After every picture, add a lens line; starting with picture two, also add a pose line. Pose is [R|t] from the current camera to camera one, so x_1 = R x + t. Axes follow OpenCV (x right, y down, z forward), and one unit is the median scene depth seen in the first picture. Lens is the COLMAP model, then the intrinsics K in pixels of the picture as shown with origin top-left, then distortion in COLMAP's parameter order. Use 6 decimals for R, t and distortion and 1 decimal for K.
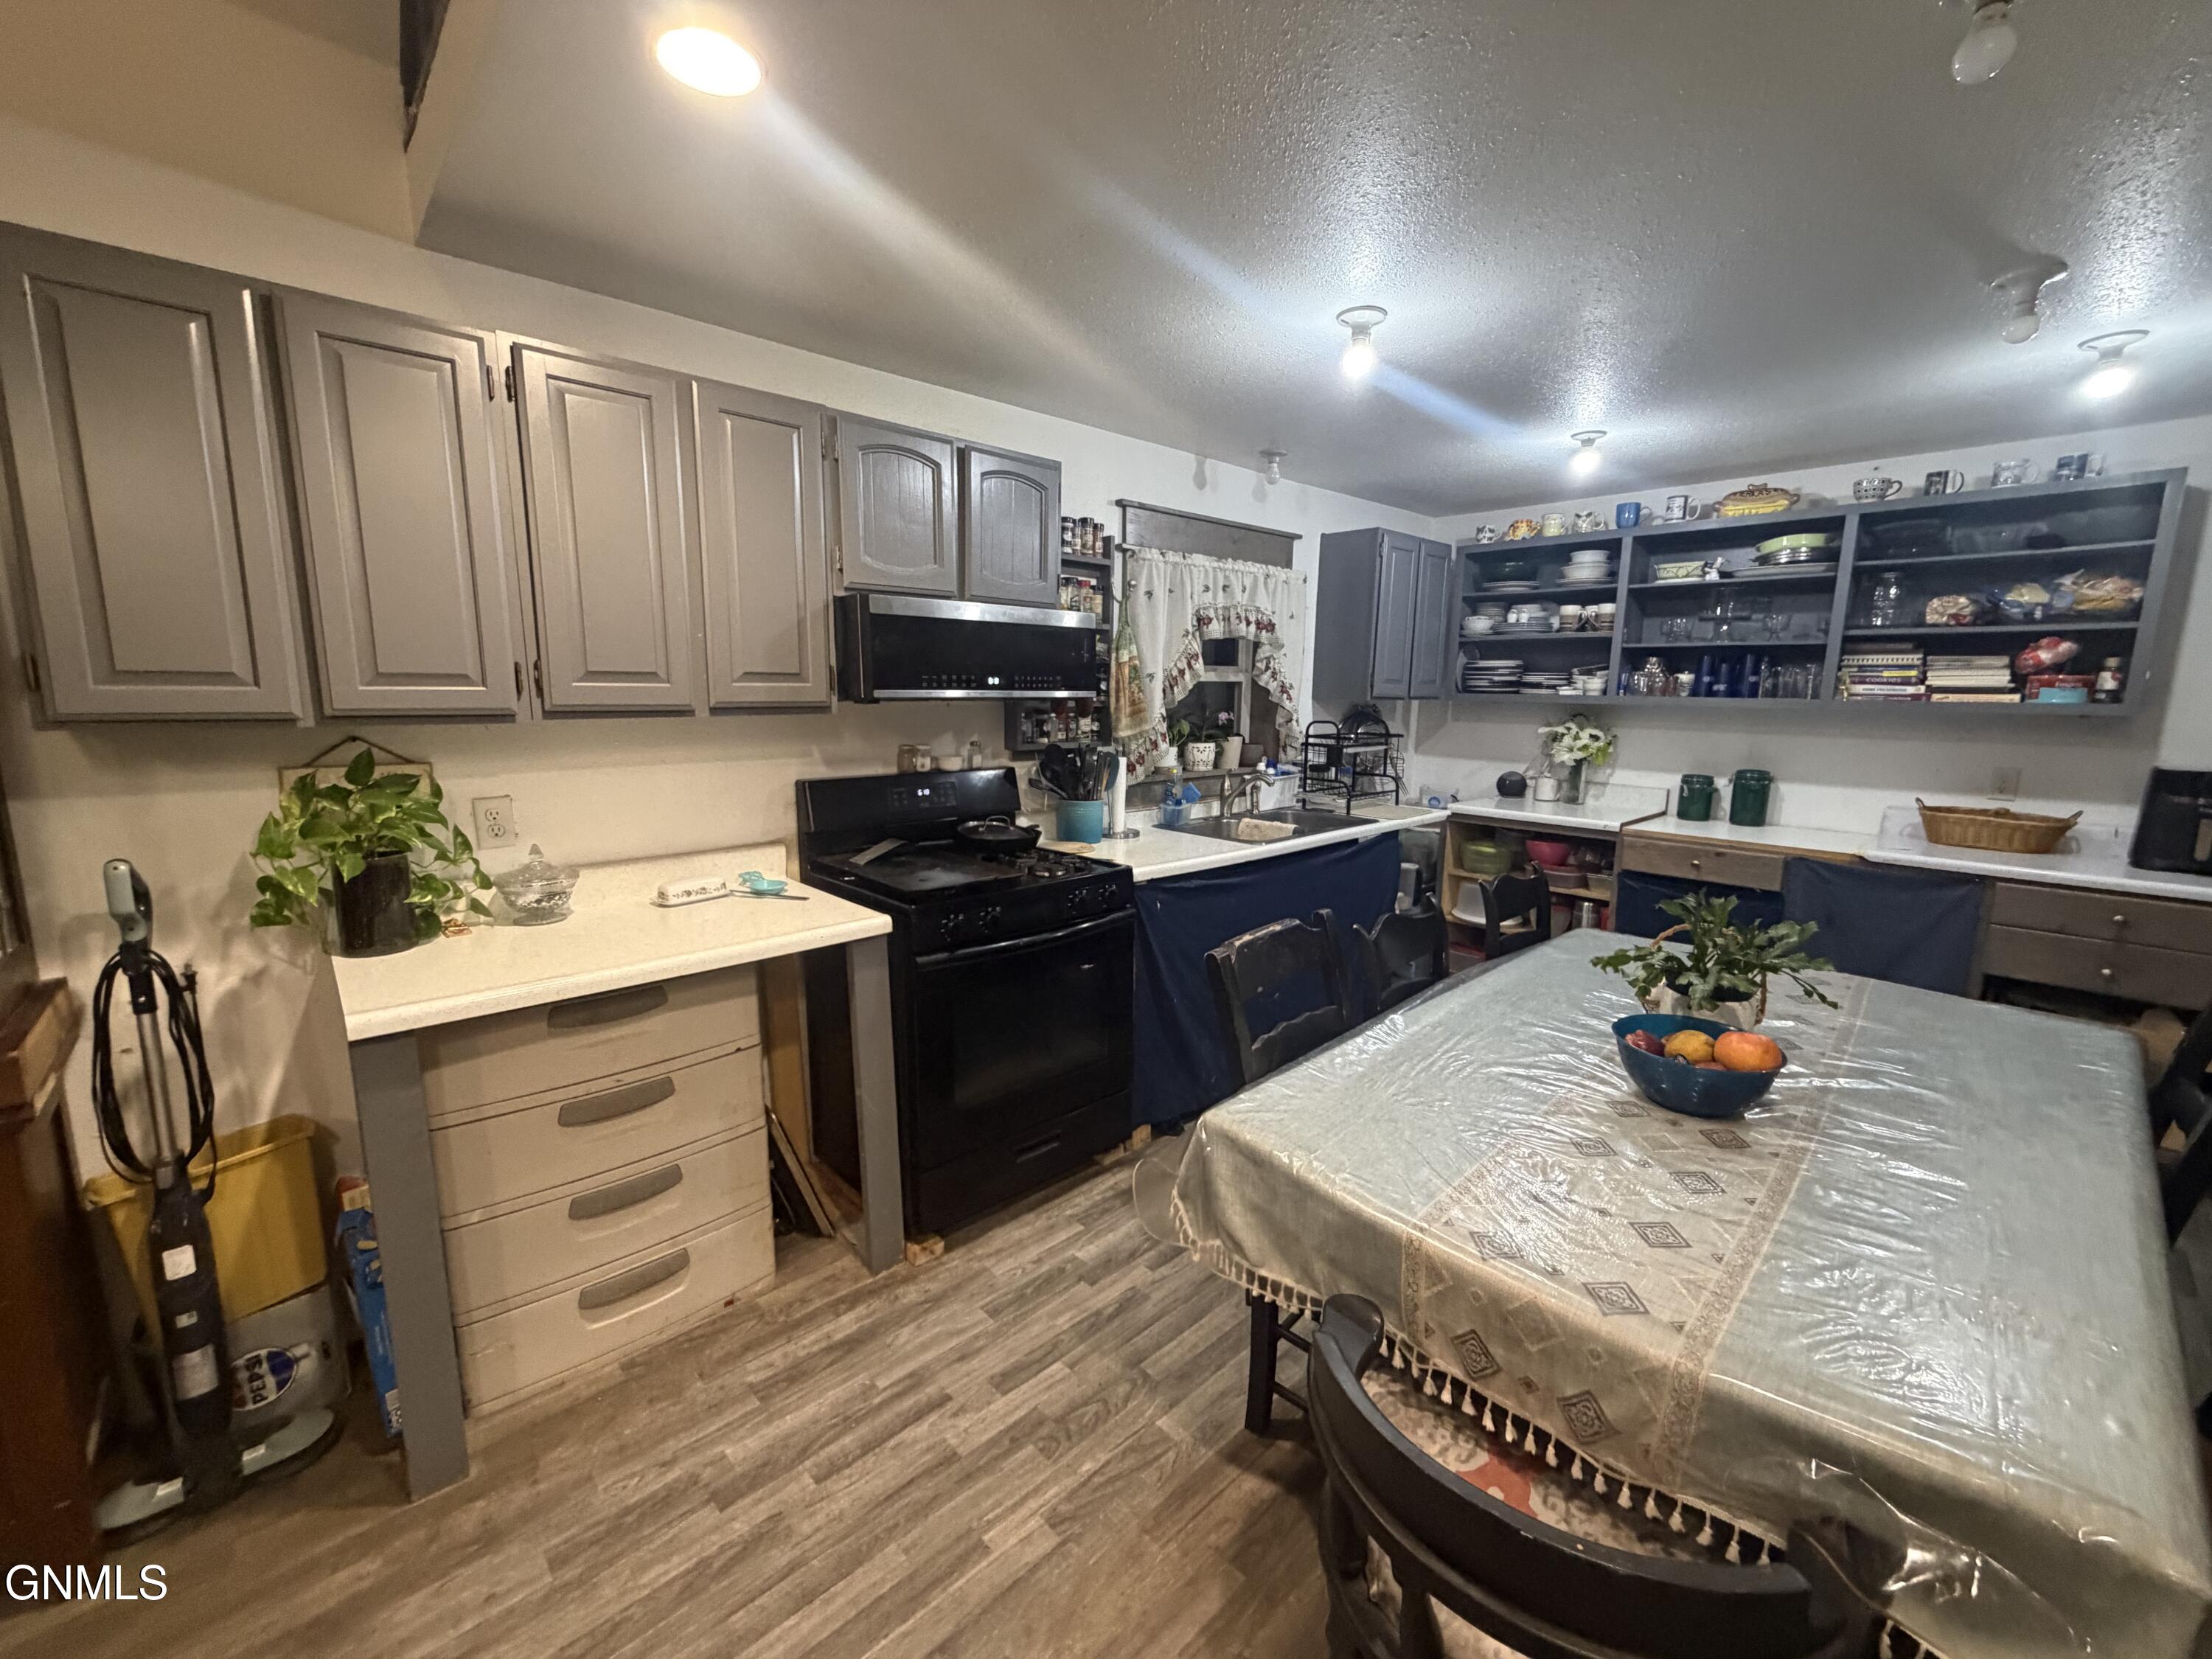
lens RADIAL K [[884.9, 0, 1108.4], [0, 884.9, 830.7], [0, 0, 1]] dist [0.001326, -0.000030]
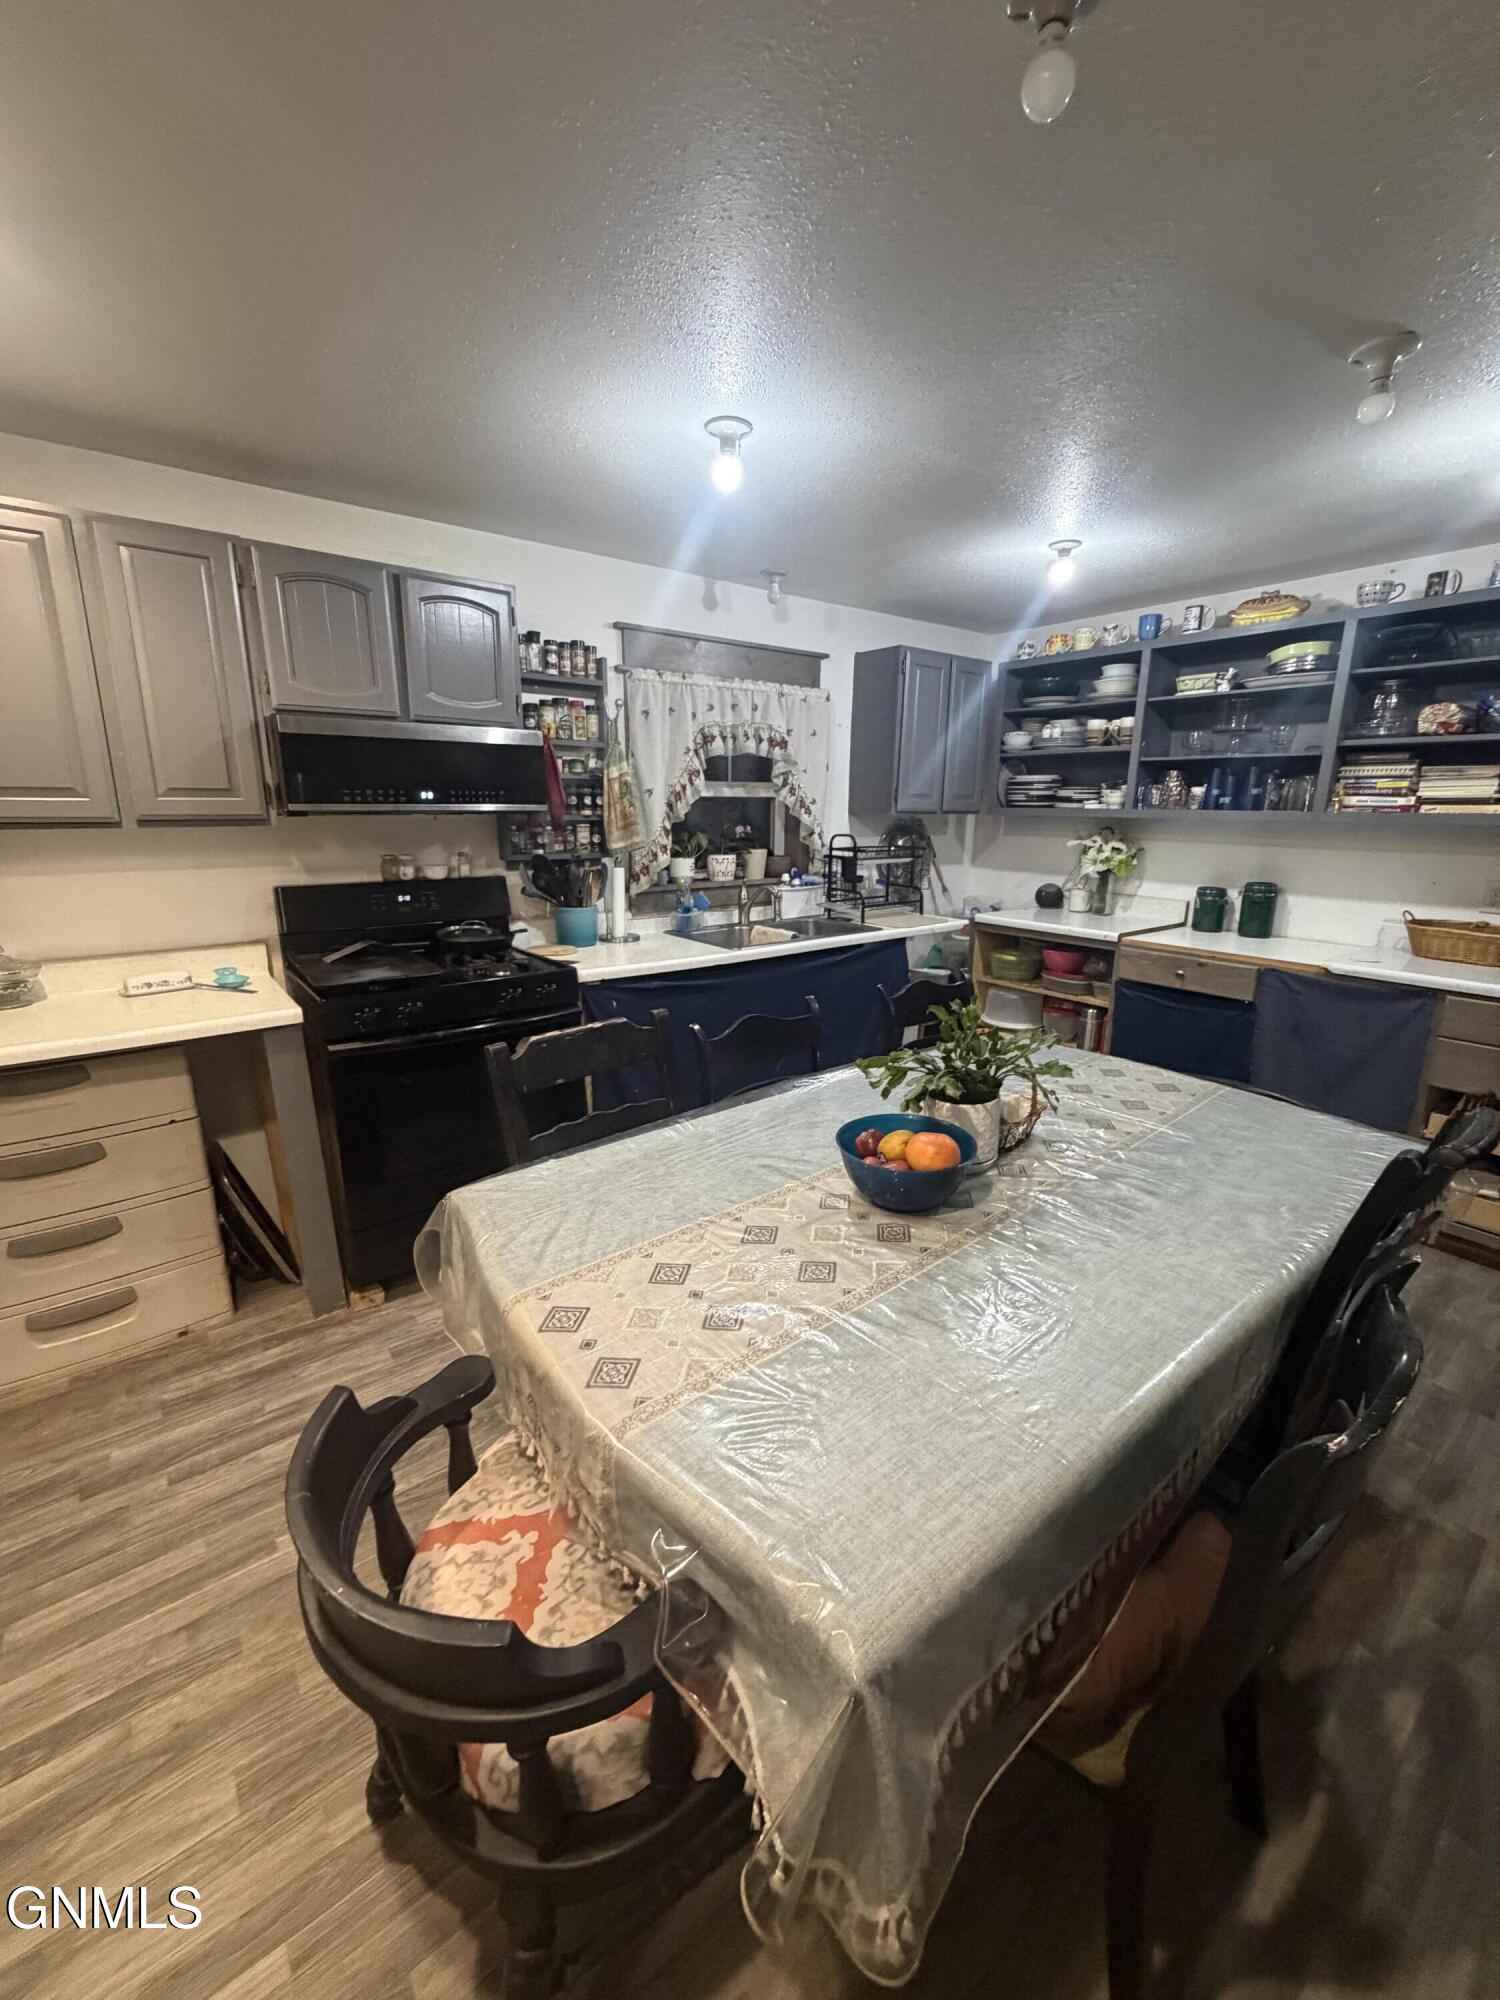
lens RADIAL K [[800.1, 0, 753.1], [0, 800.1, 997.6], [0, 0, 1]] dist [0.001326, -0.000030]
pose [[0.995960, 0.017171, -0.088140, 0.278618], [-0.010603, 0.997169, 0.074445, 0.001072], [0.089168, -0.073210, 0.993322, 0.030271]]
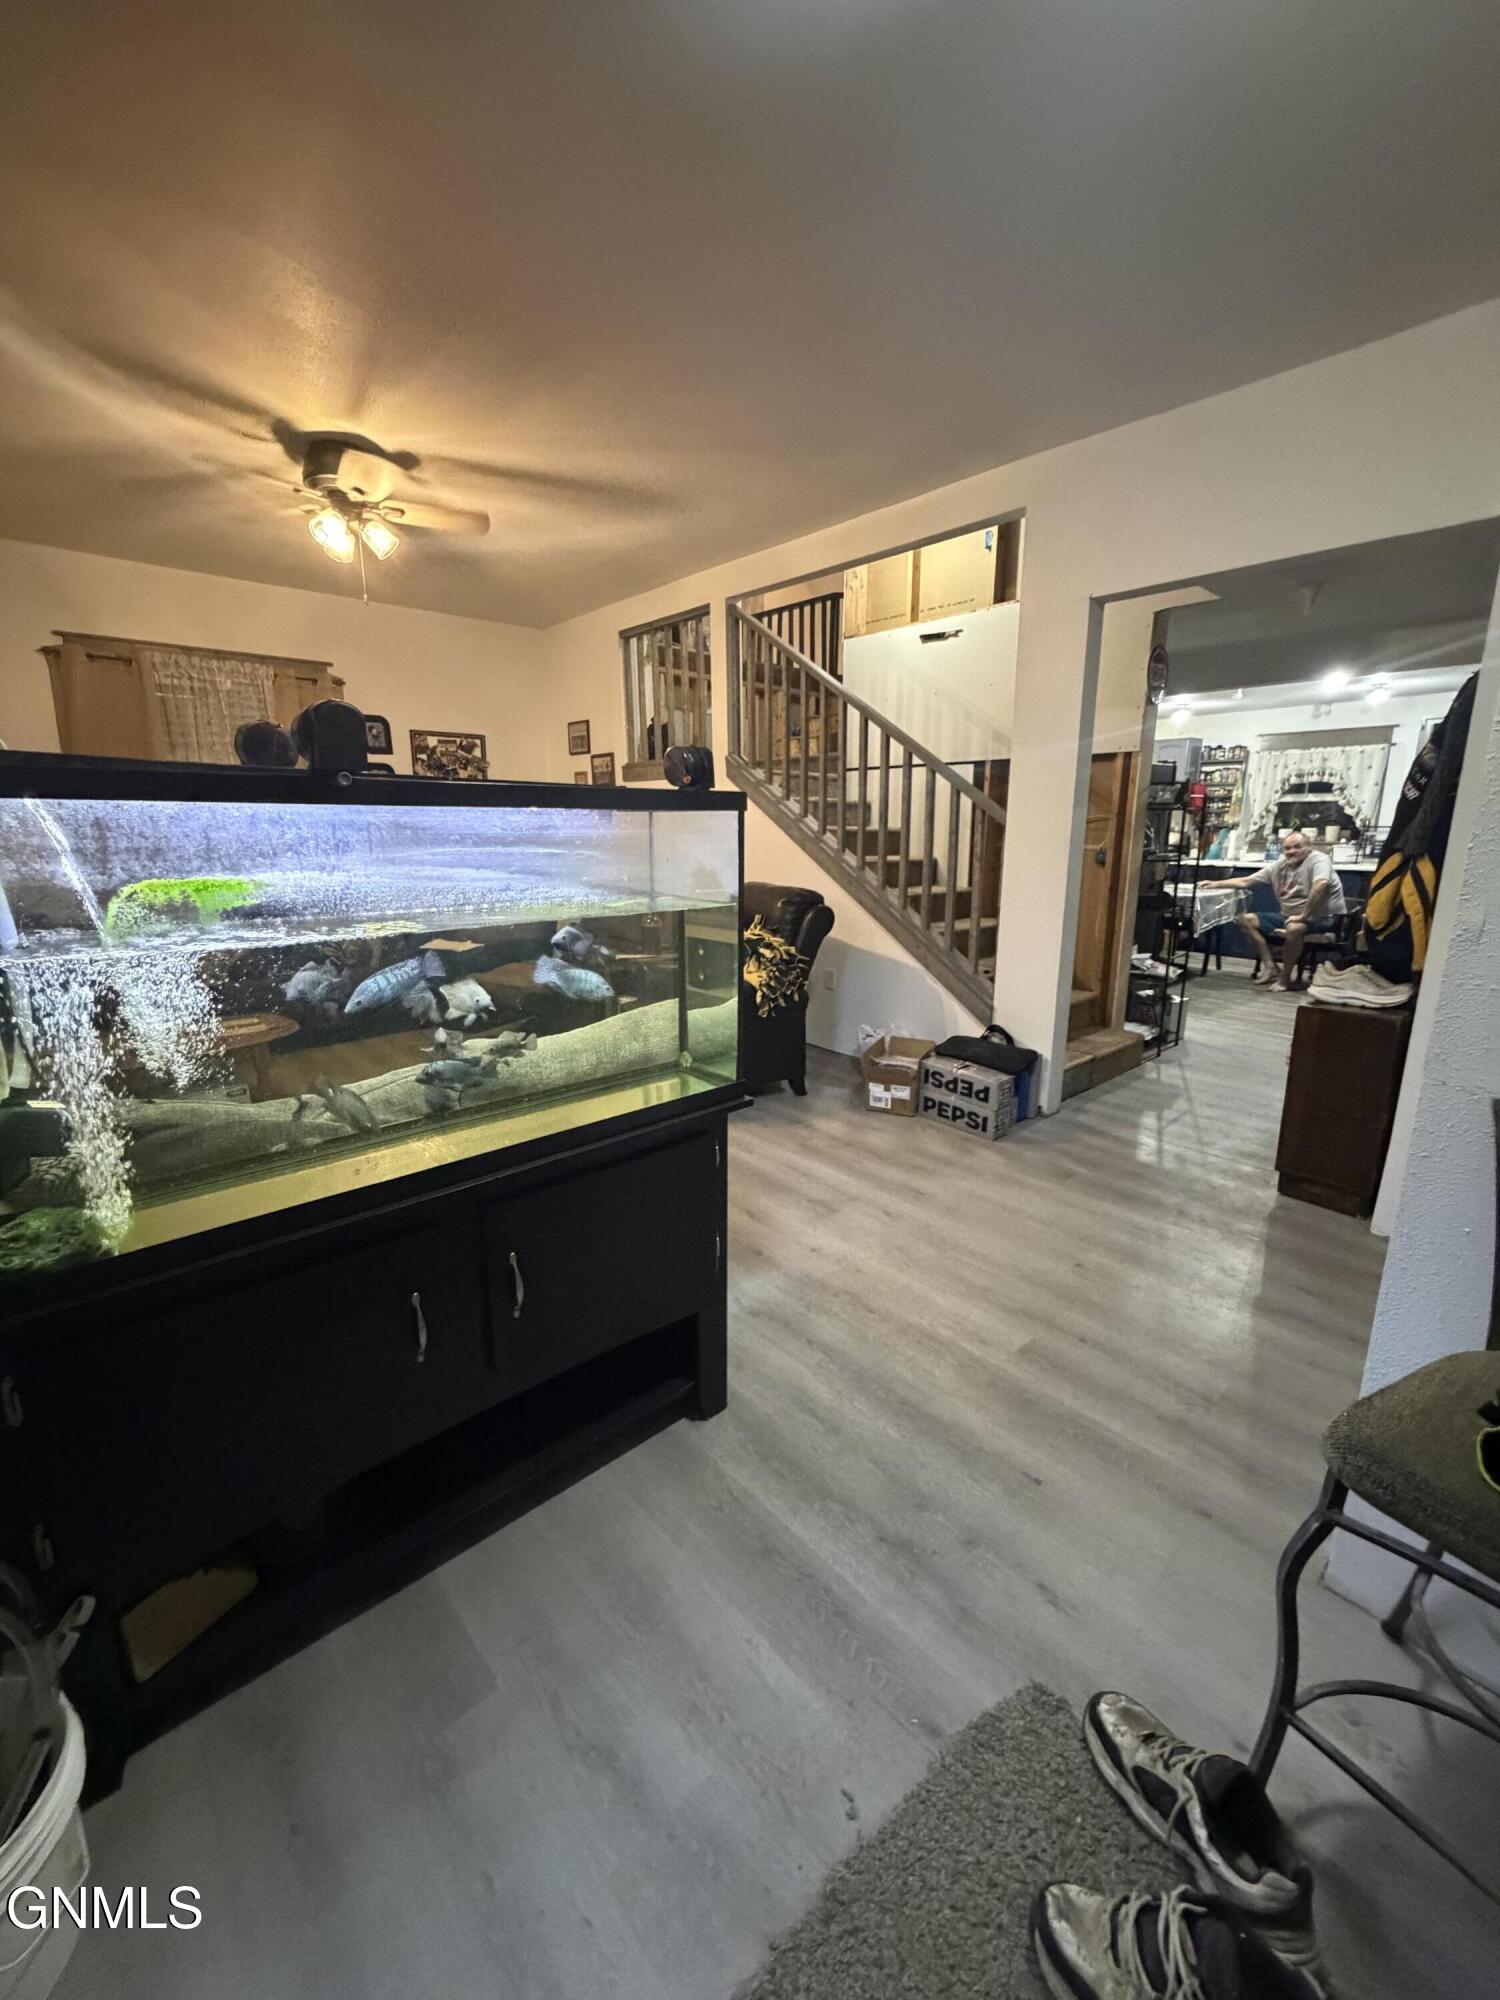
lens RADIAL K [[800.1, 0, 750.4], [0, 800.1, 997.5], [0, 0, 1]] dist [0.001326, -0.000030]
pose [[-0.013446, 0.209221, -0.977776, 2.699244], [-0.154627, 0.965666, 0.208756, 0.138389], [0.987881, 0.153997, 0.019366, -0.483258]]
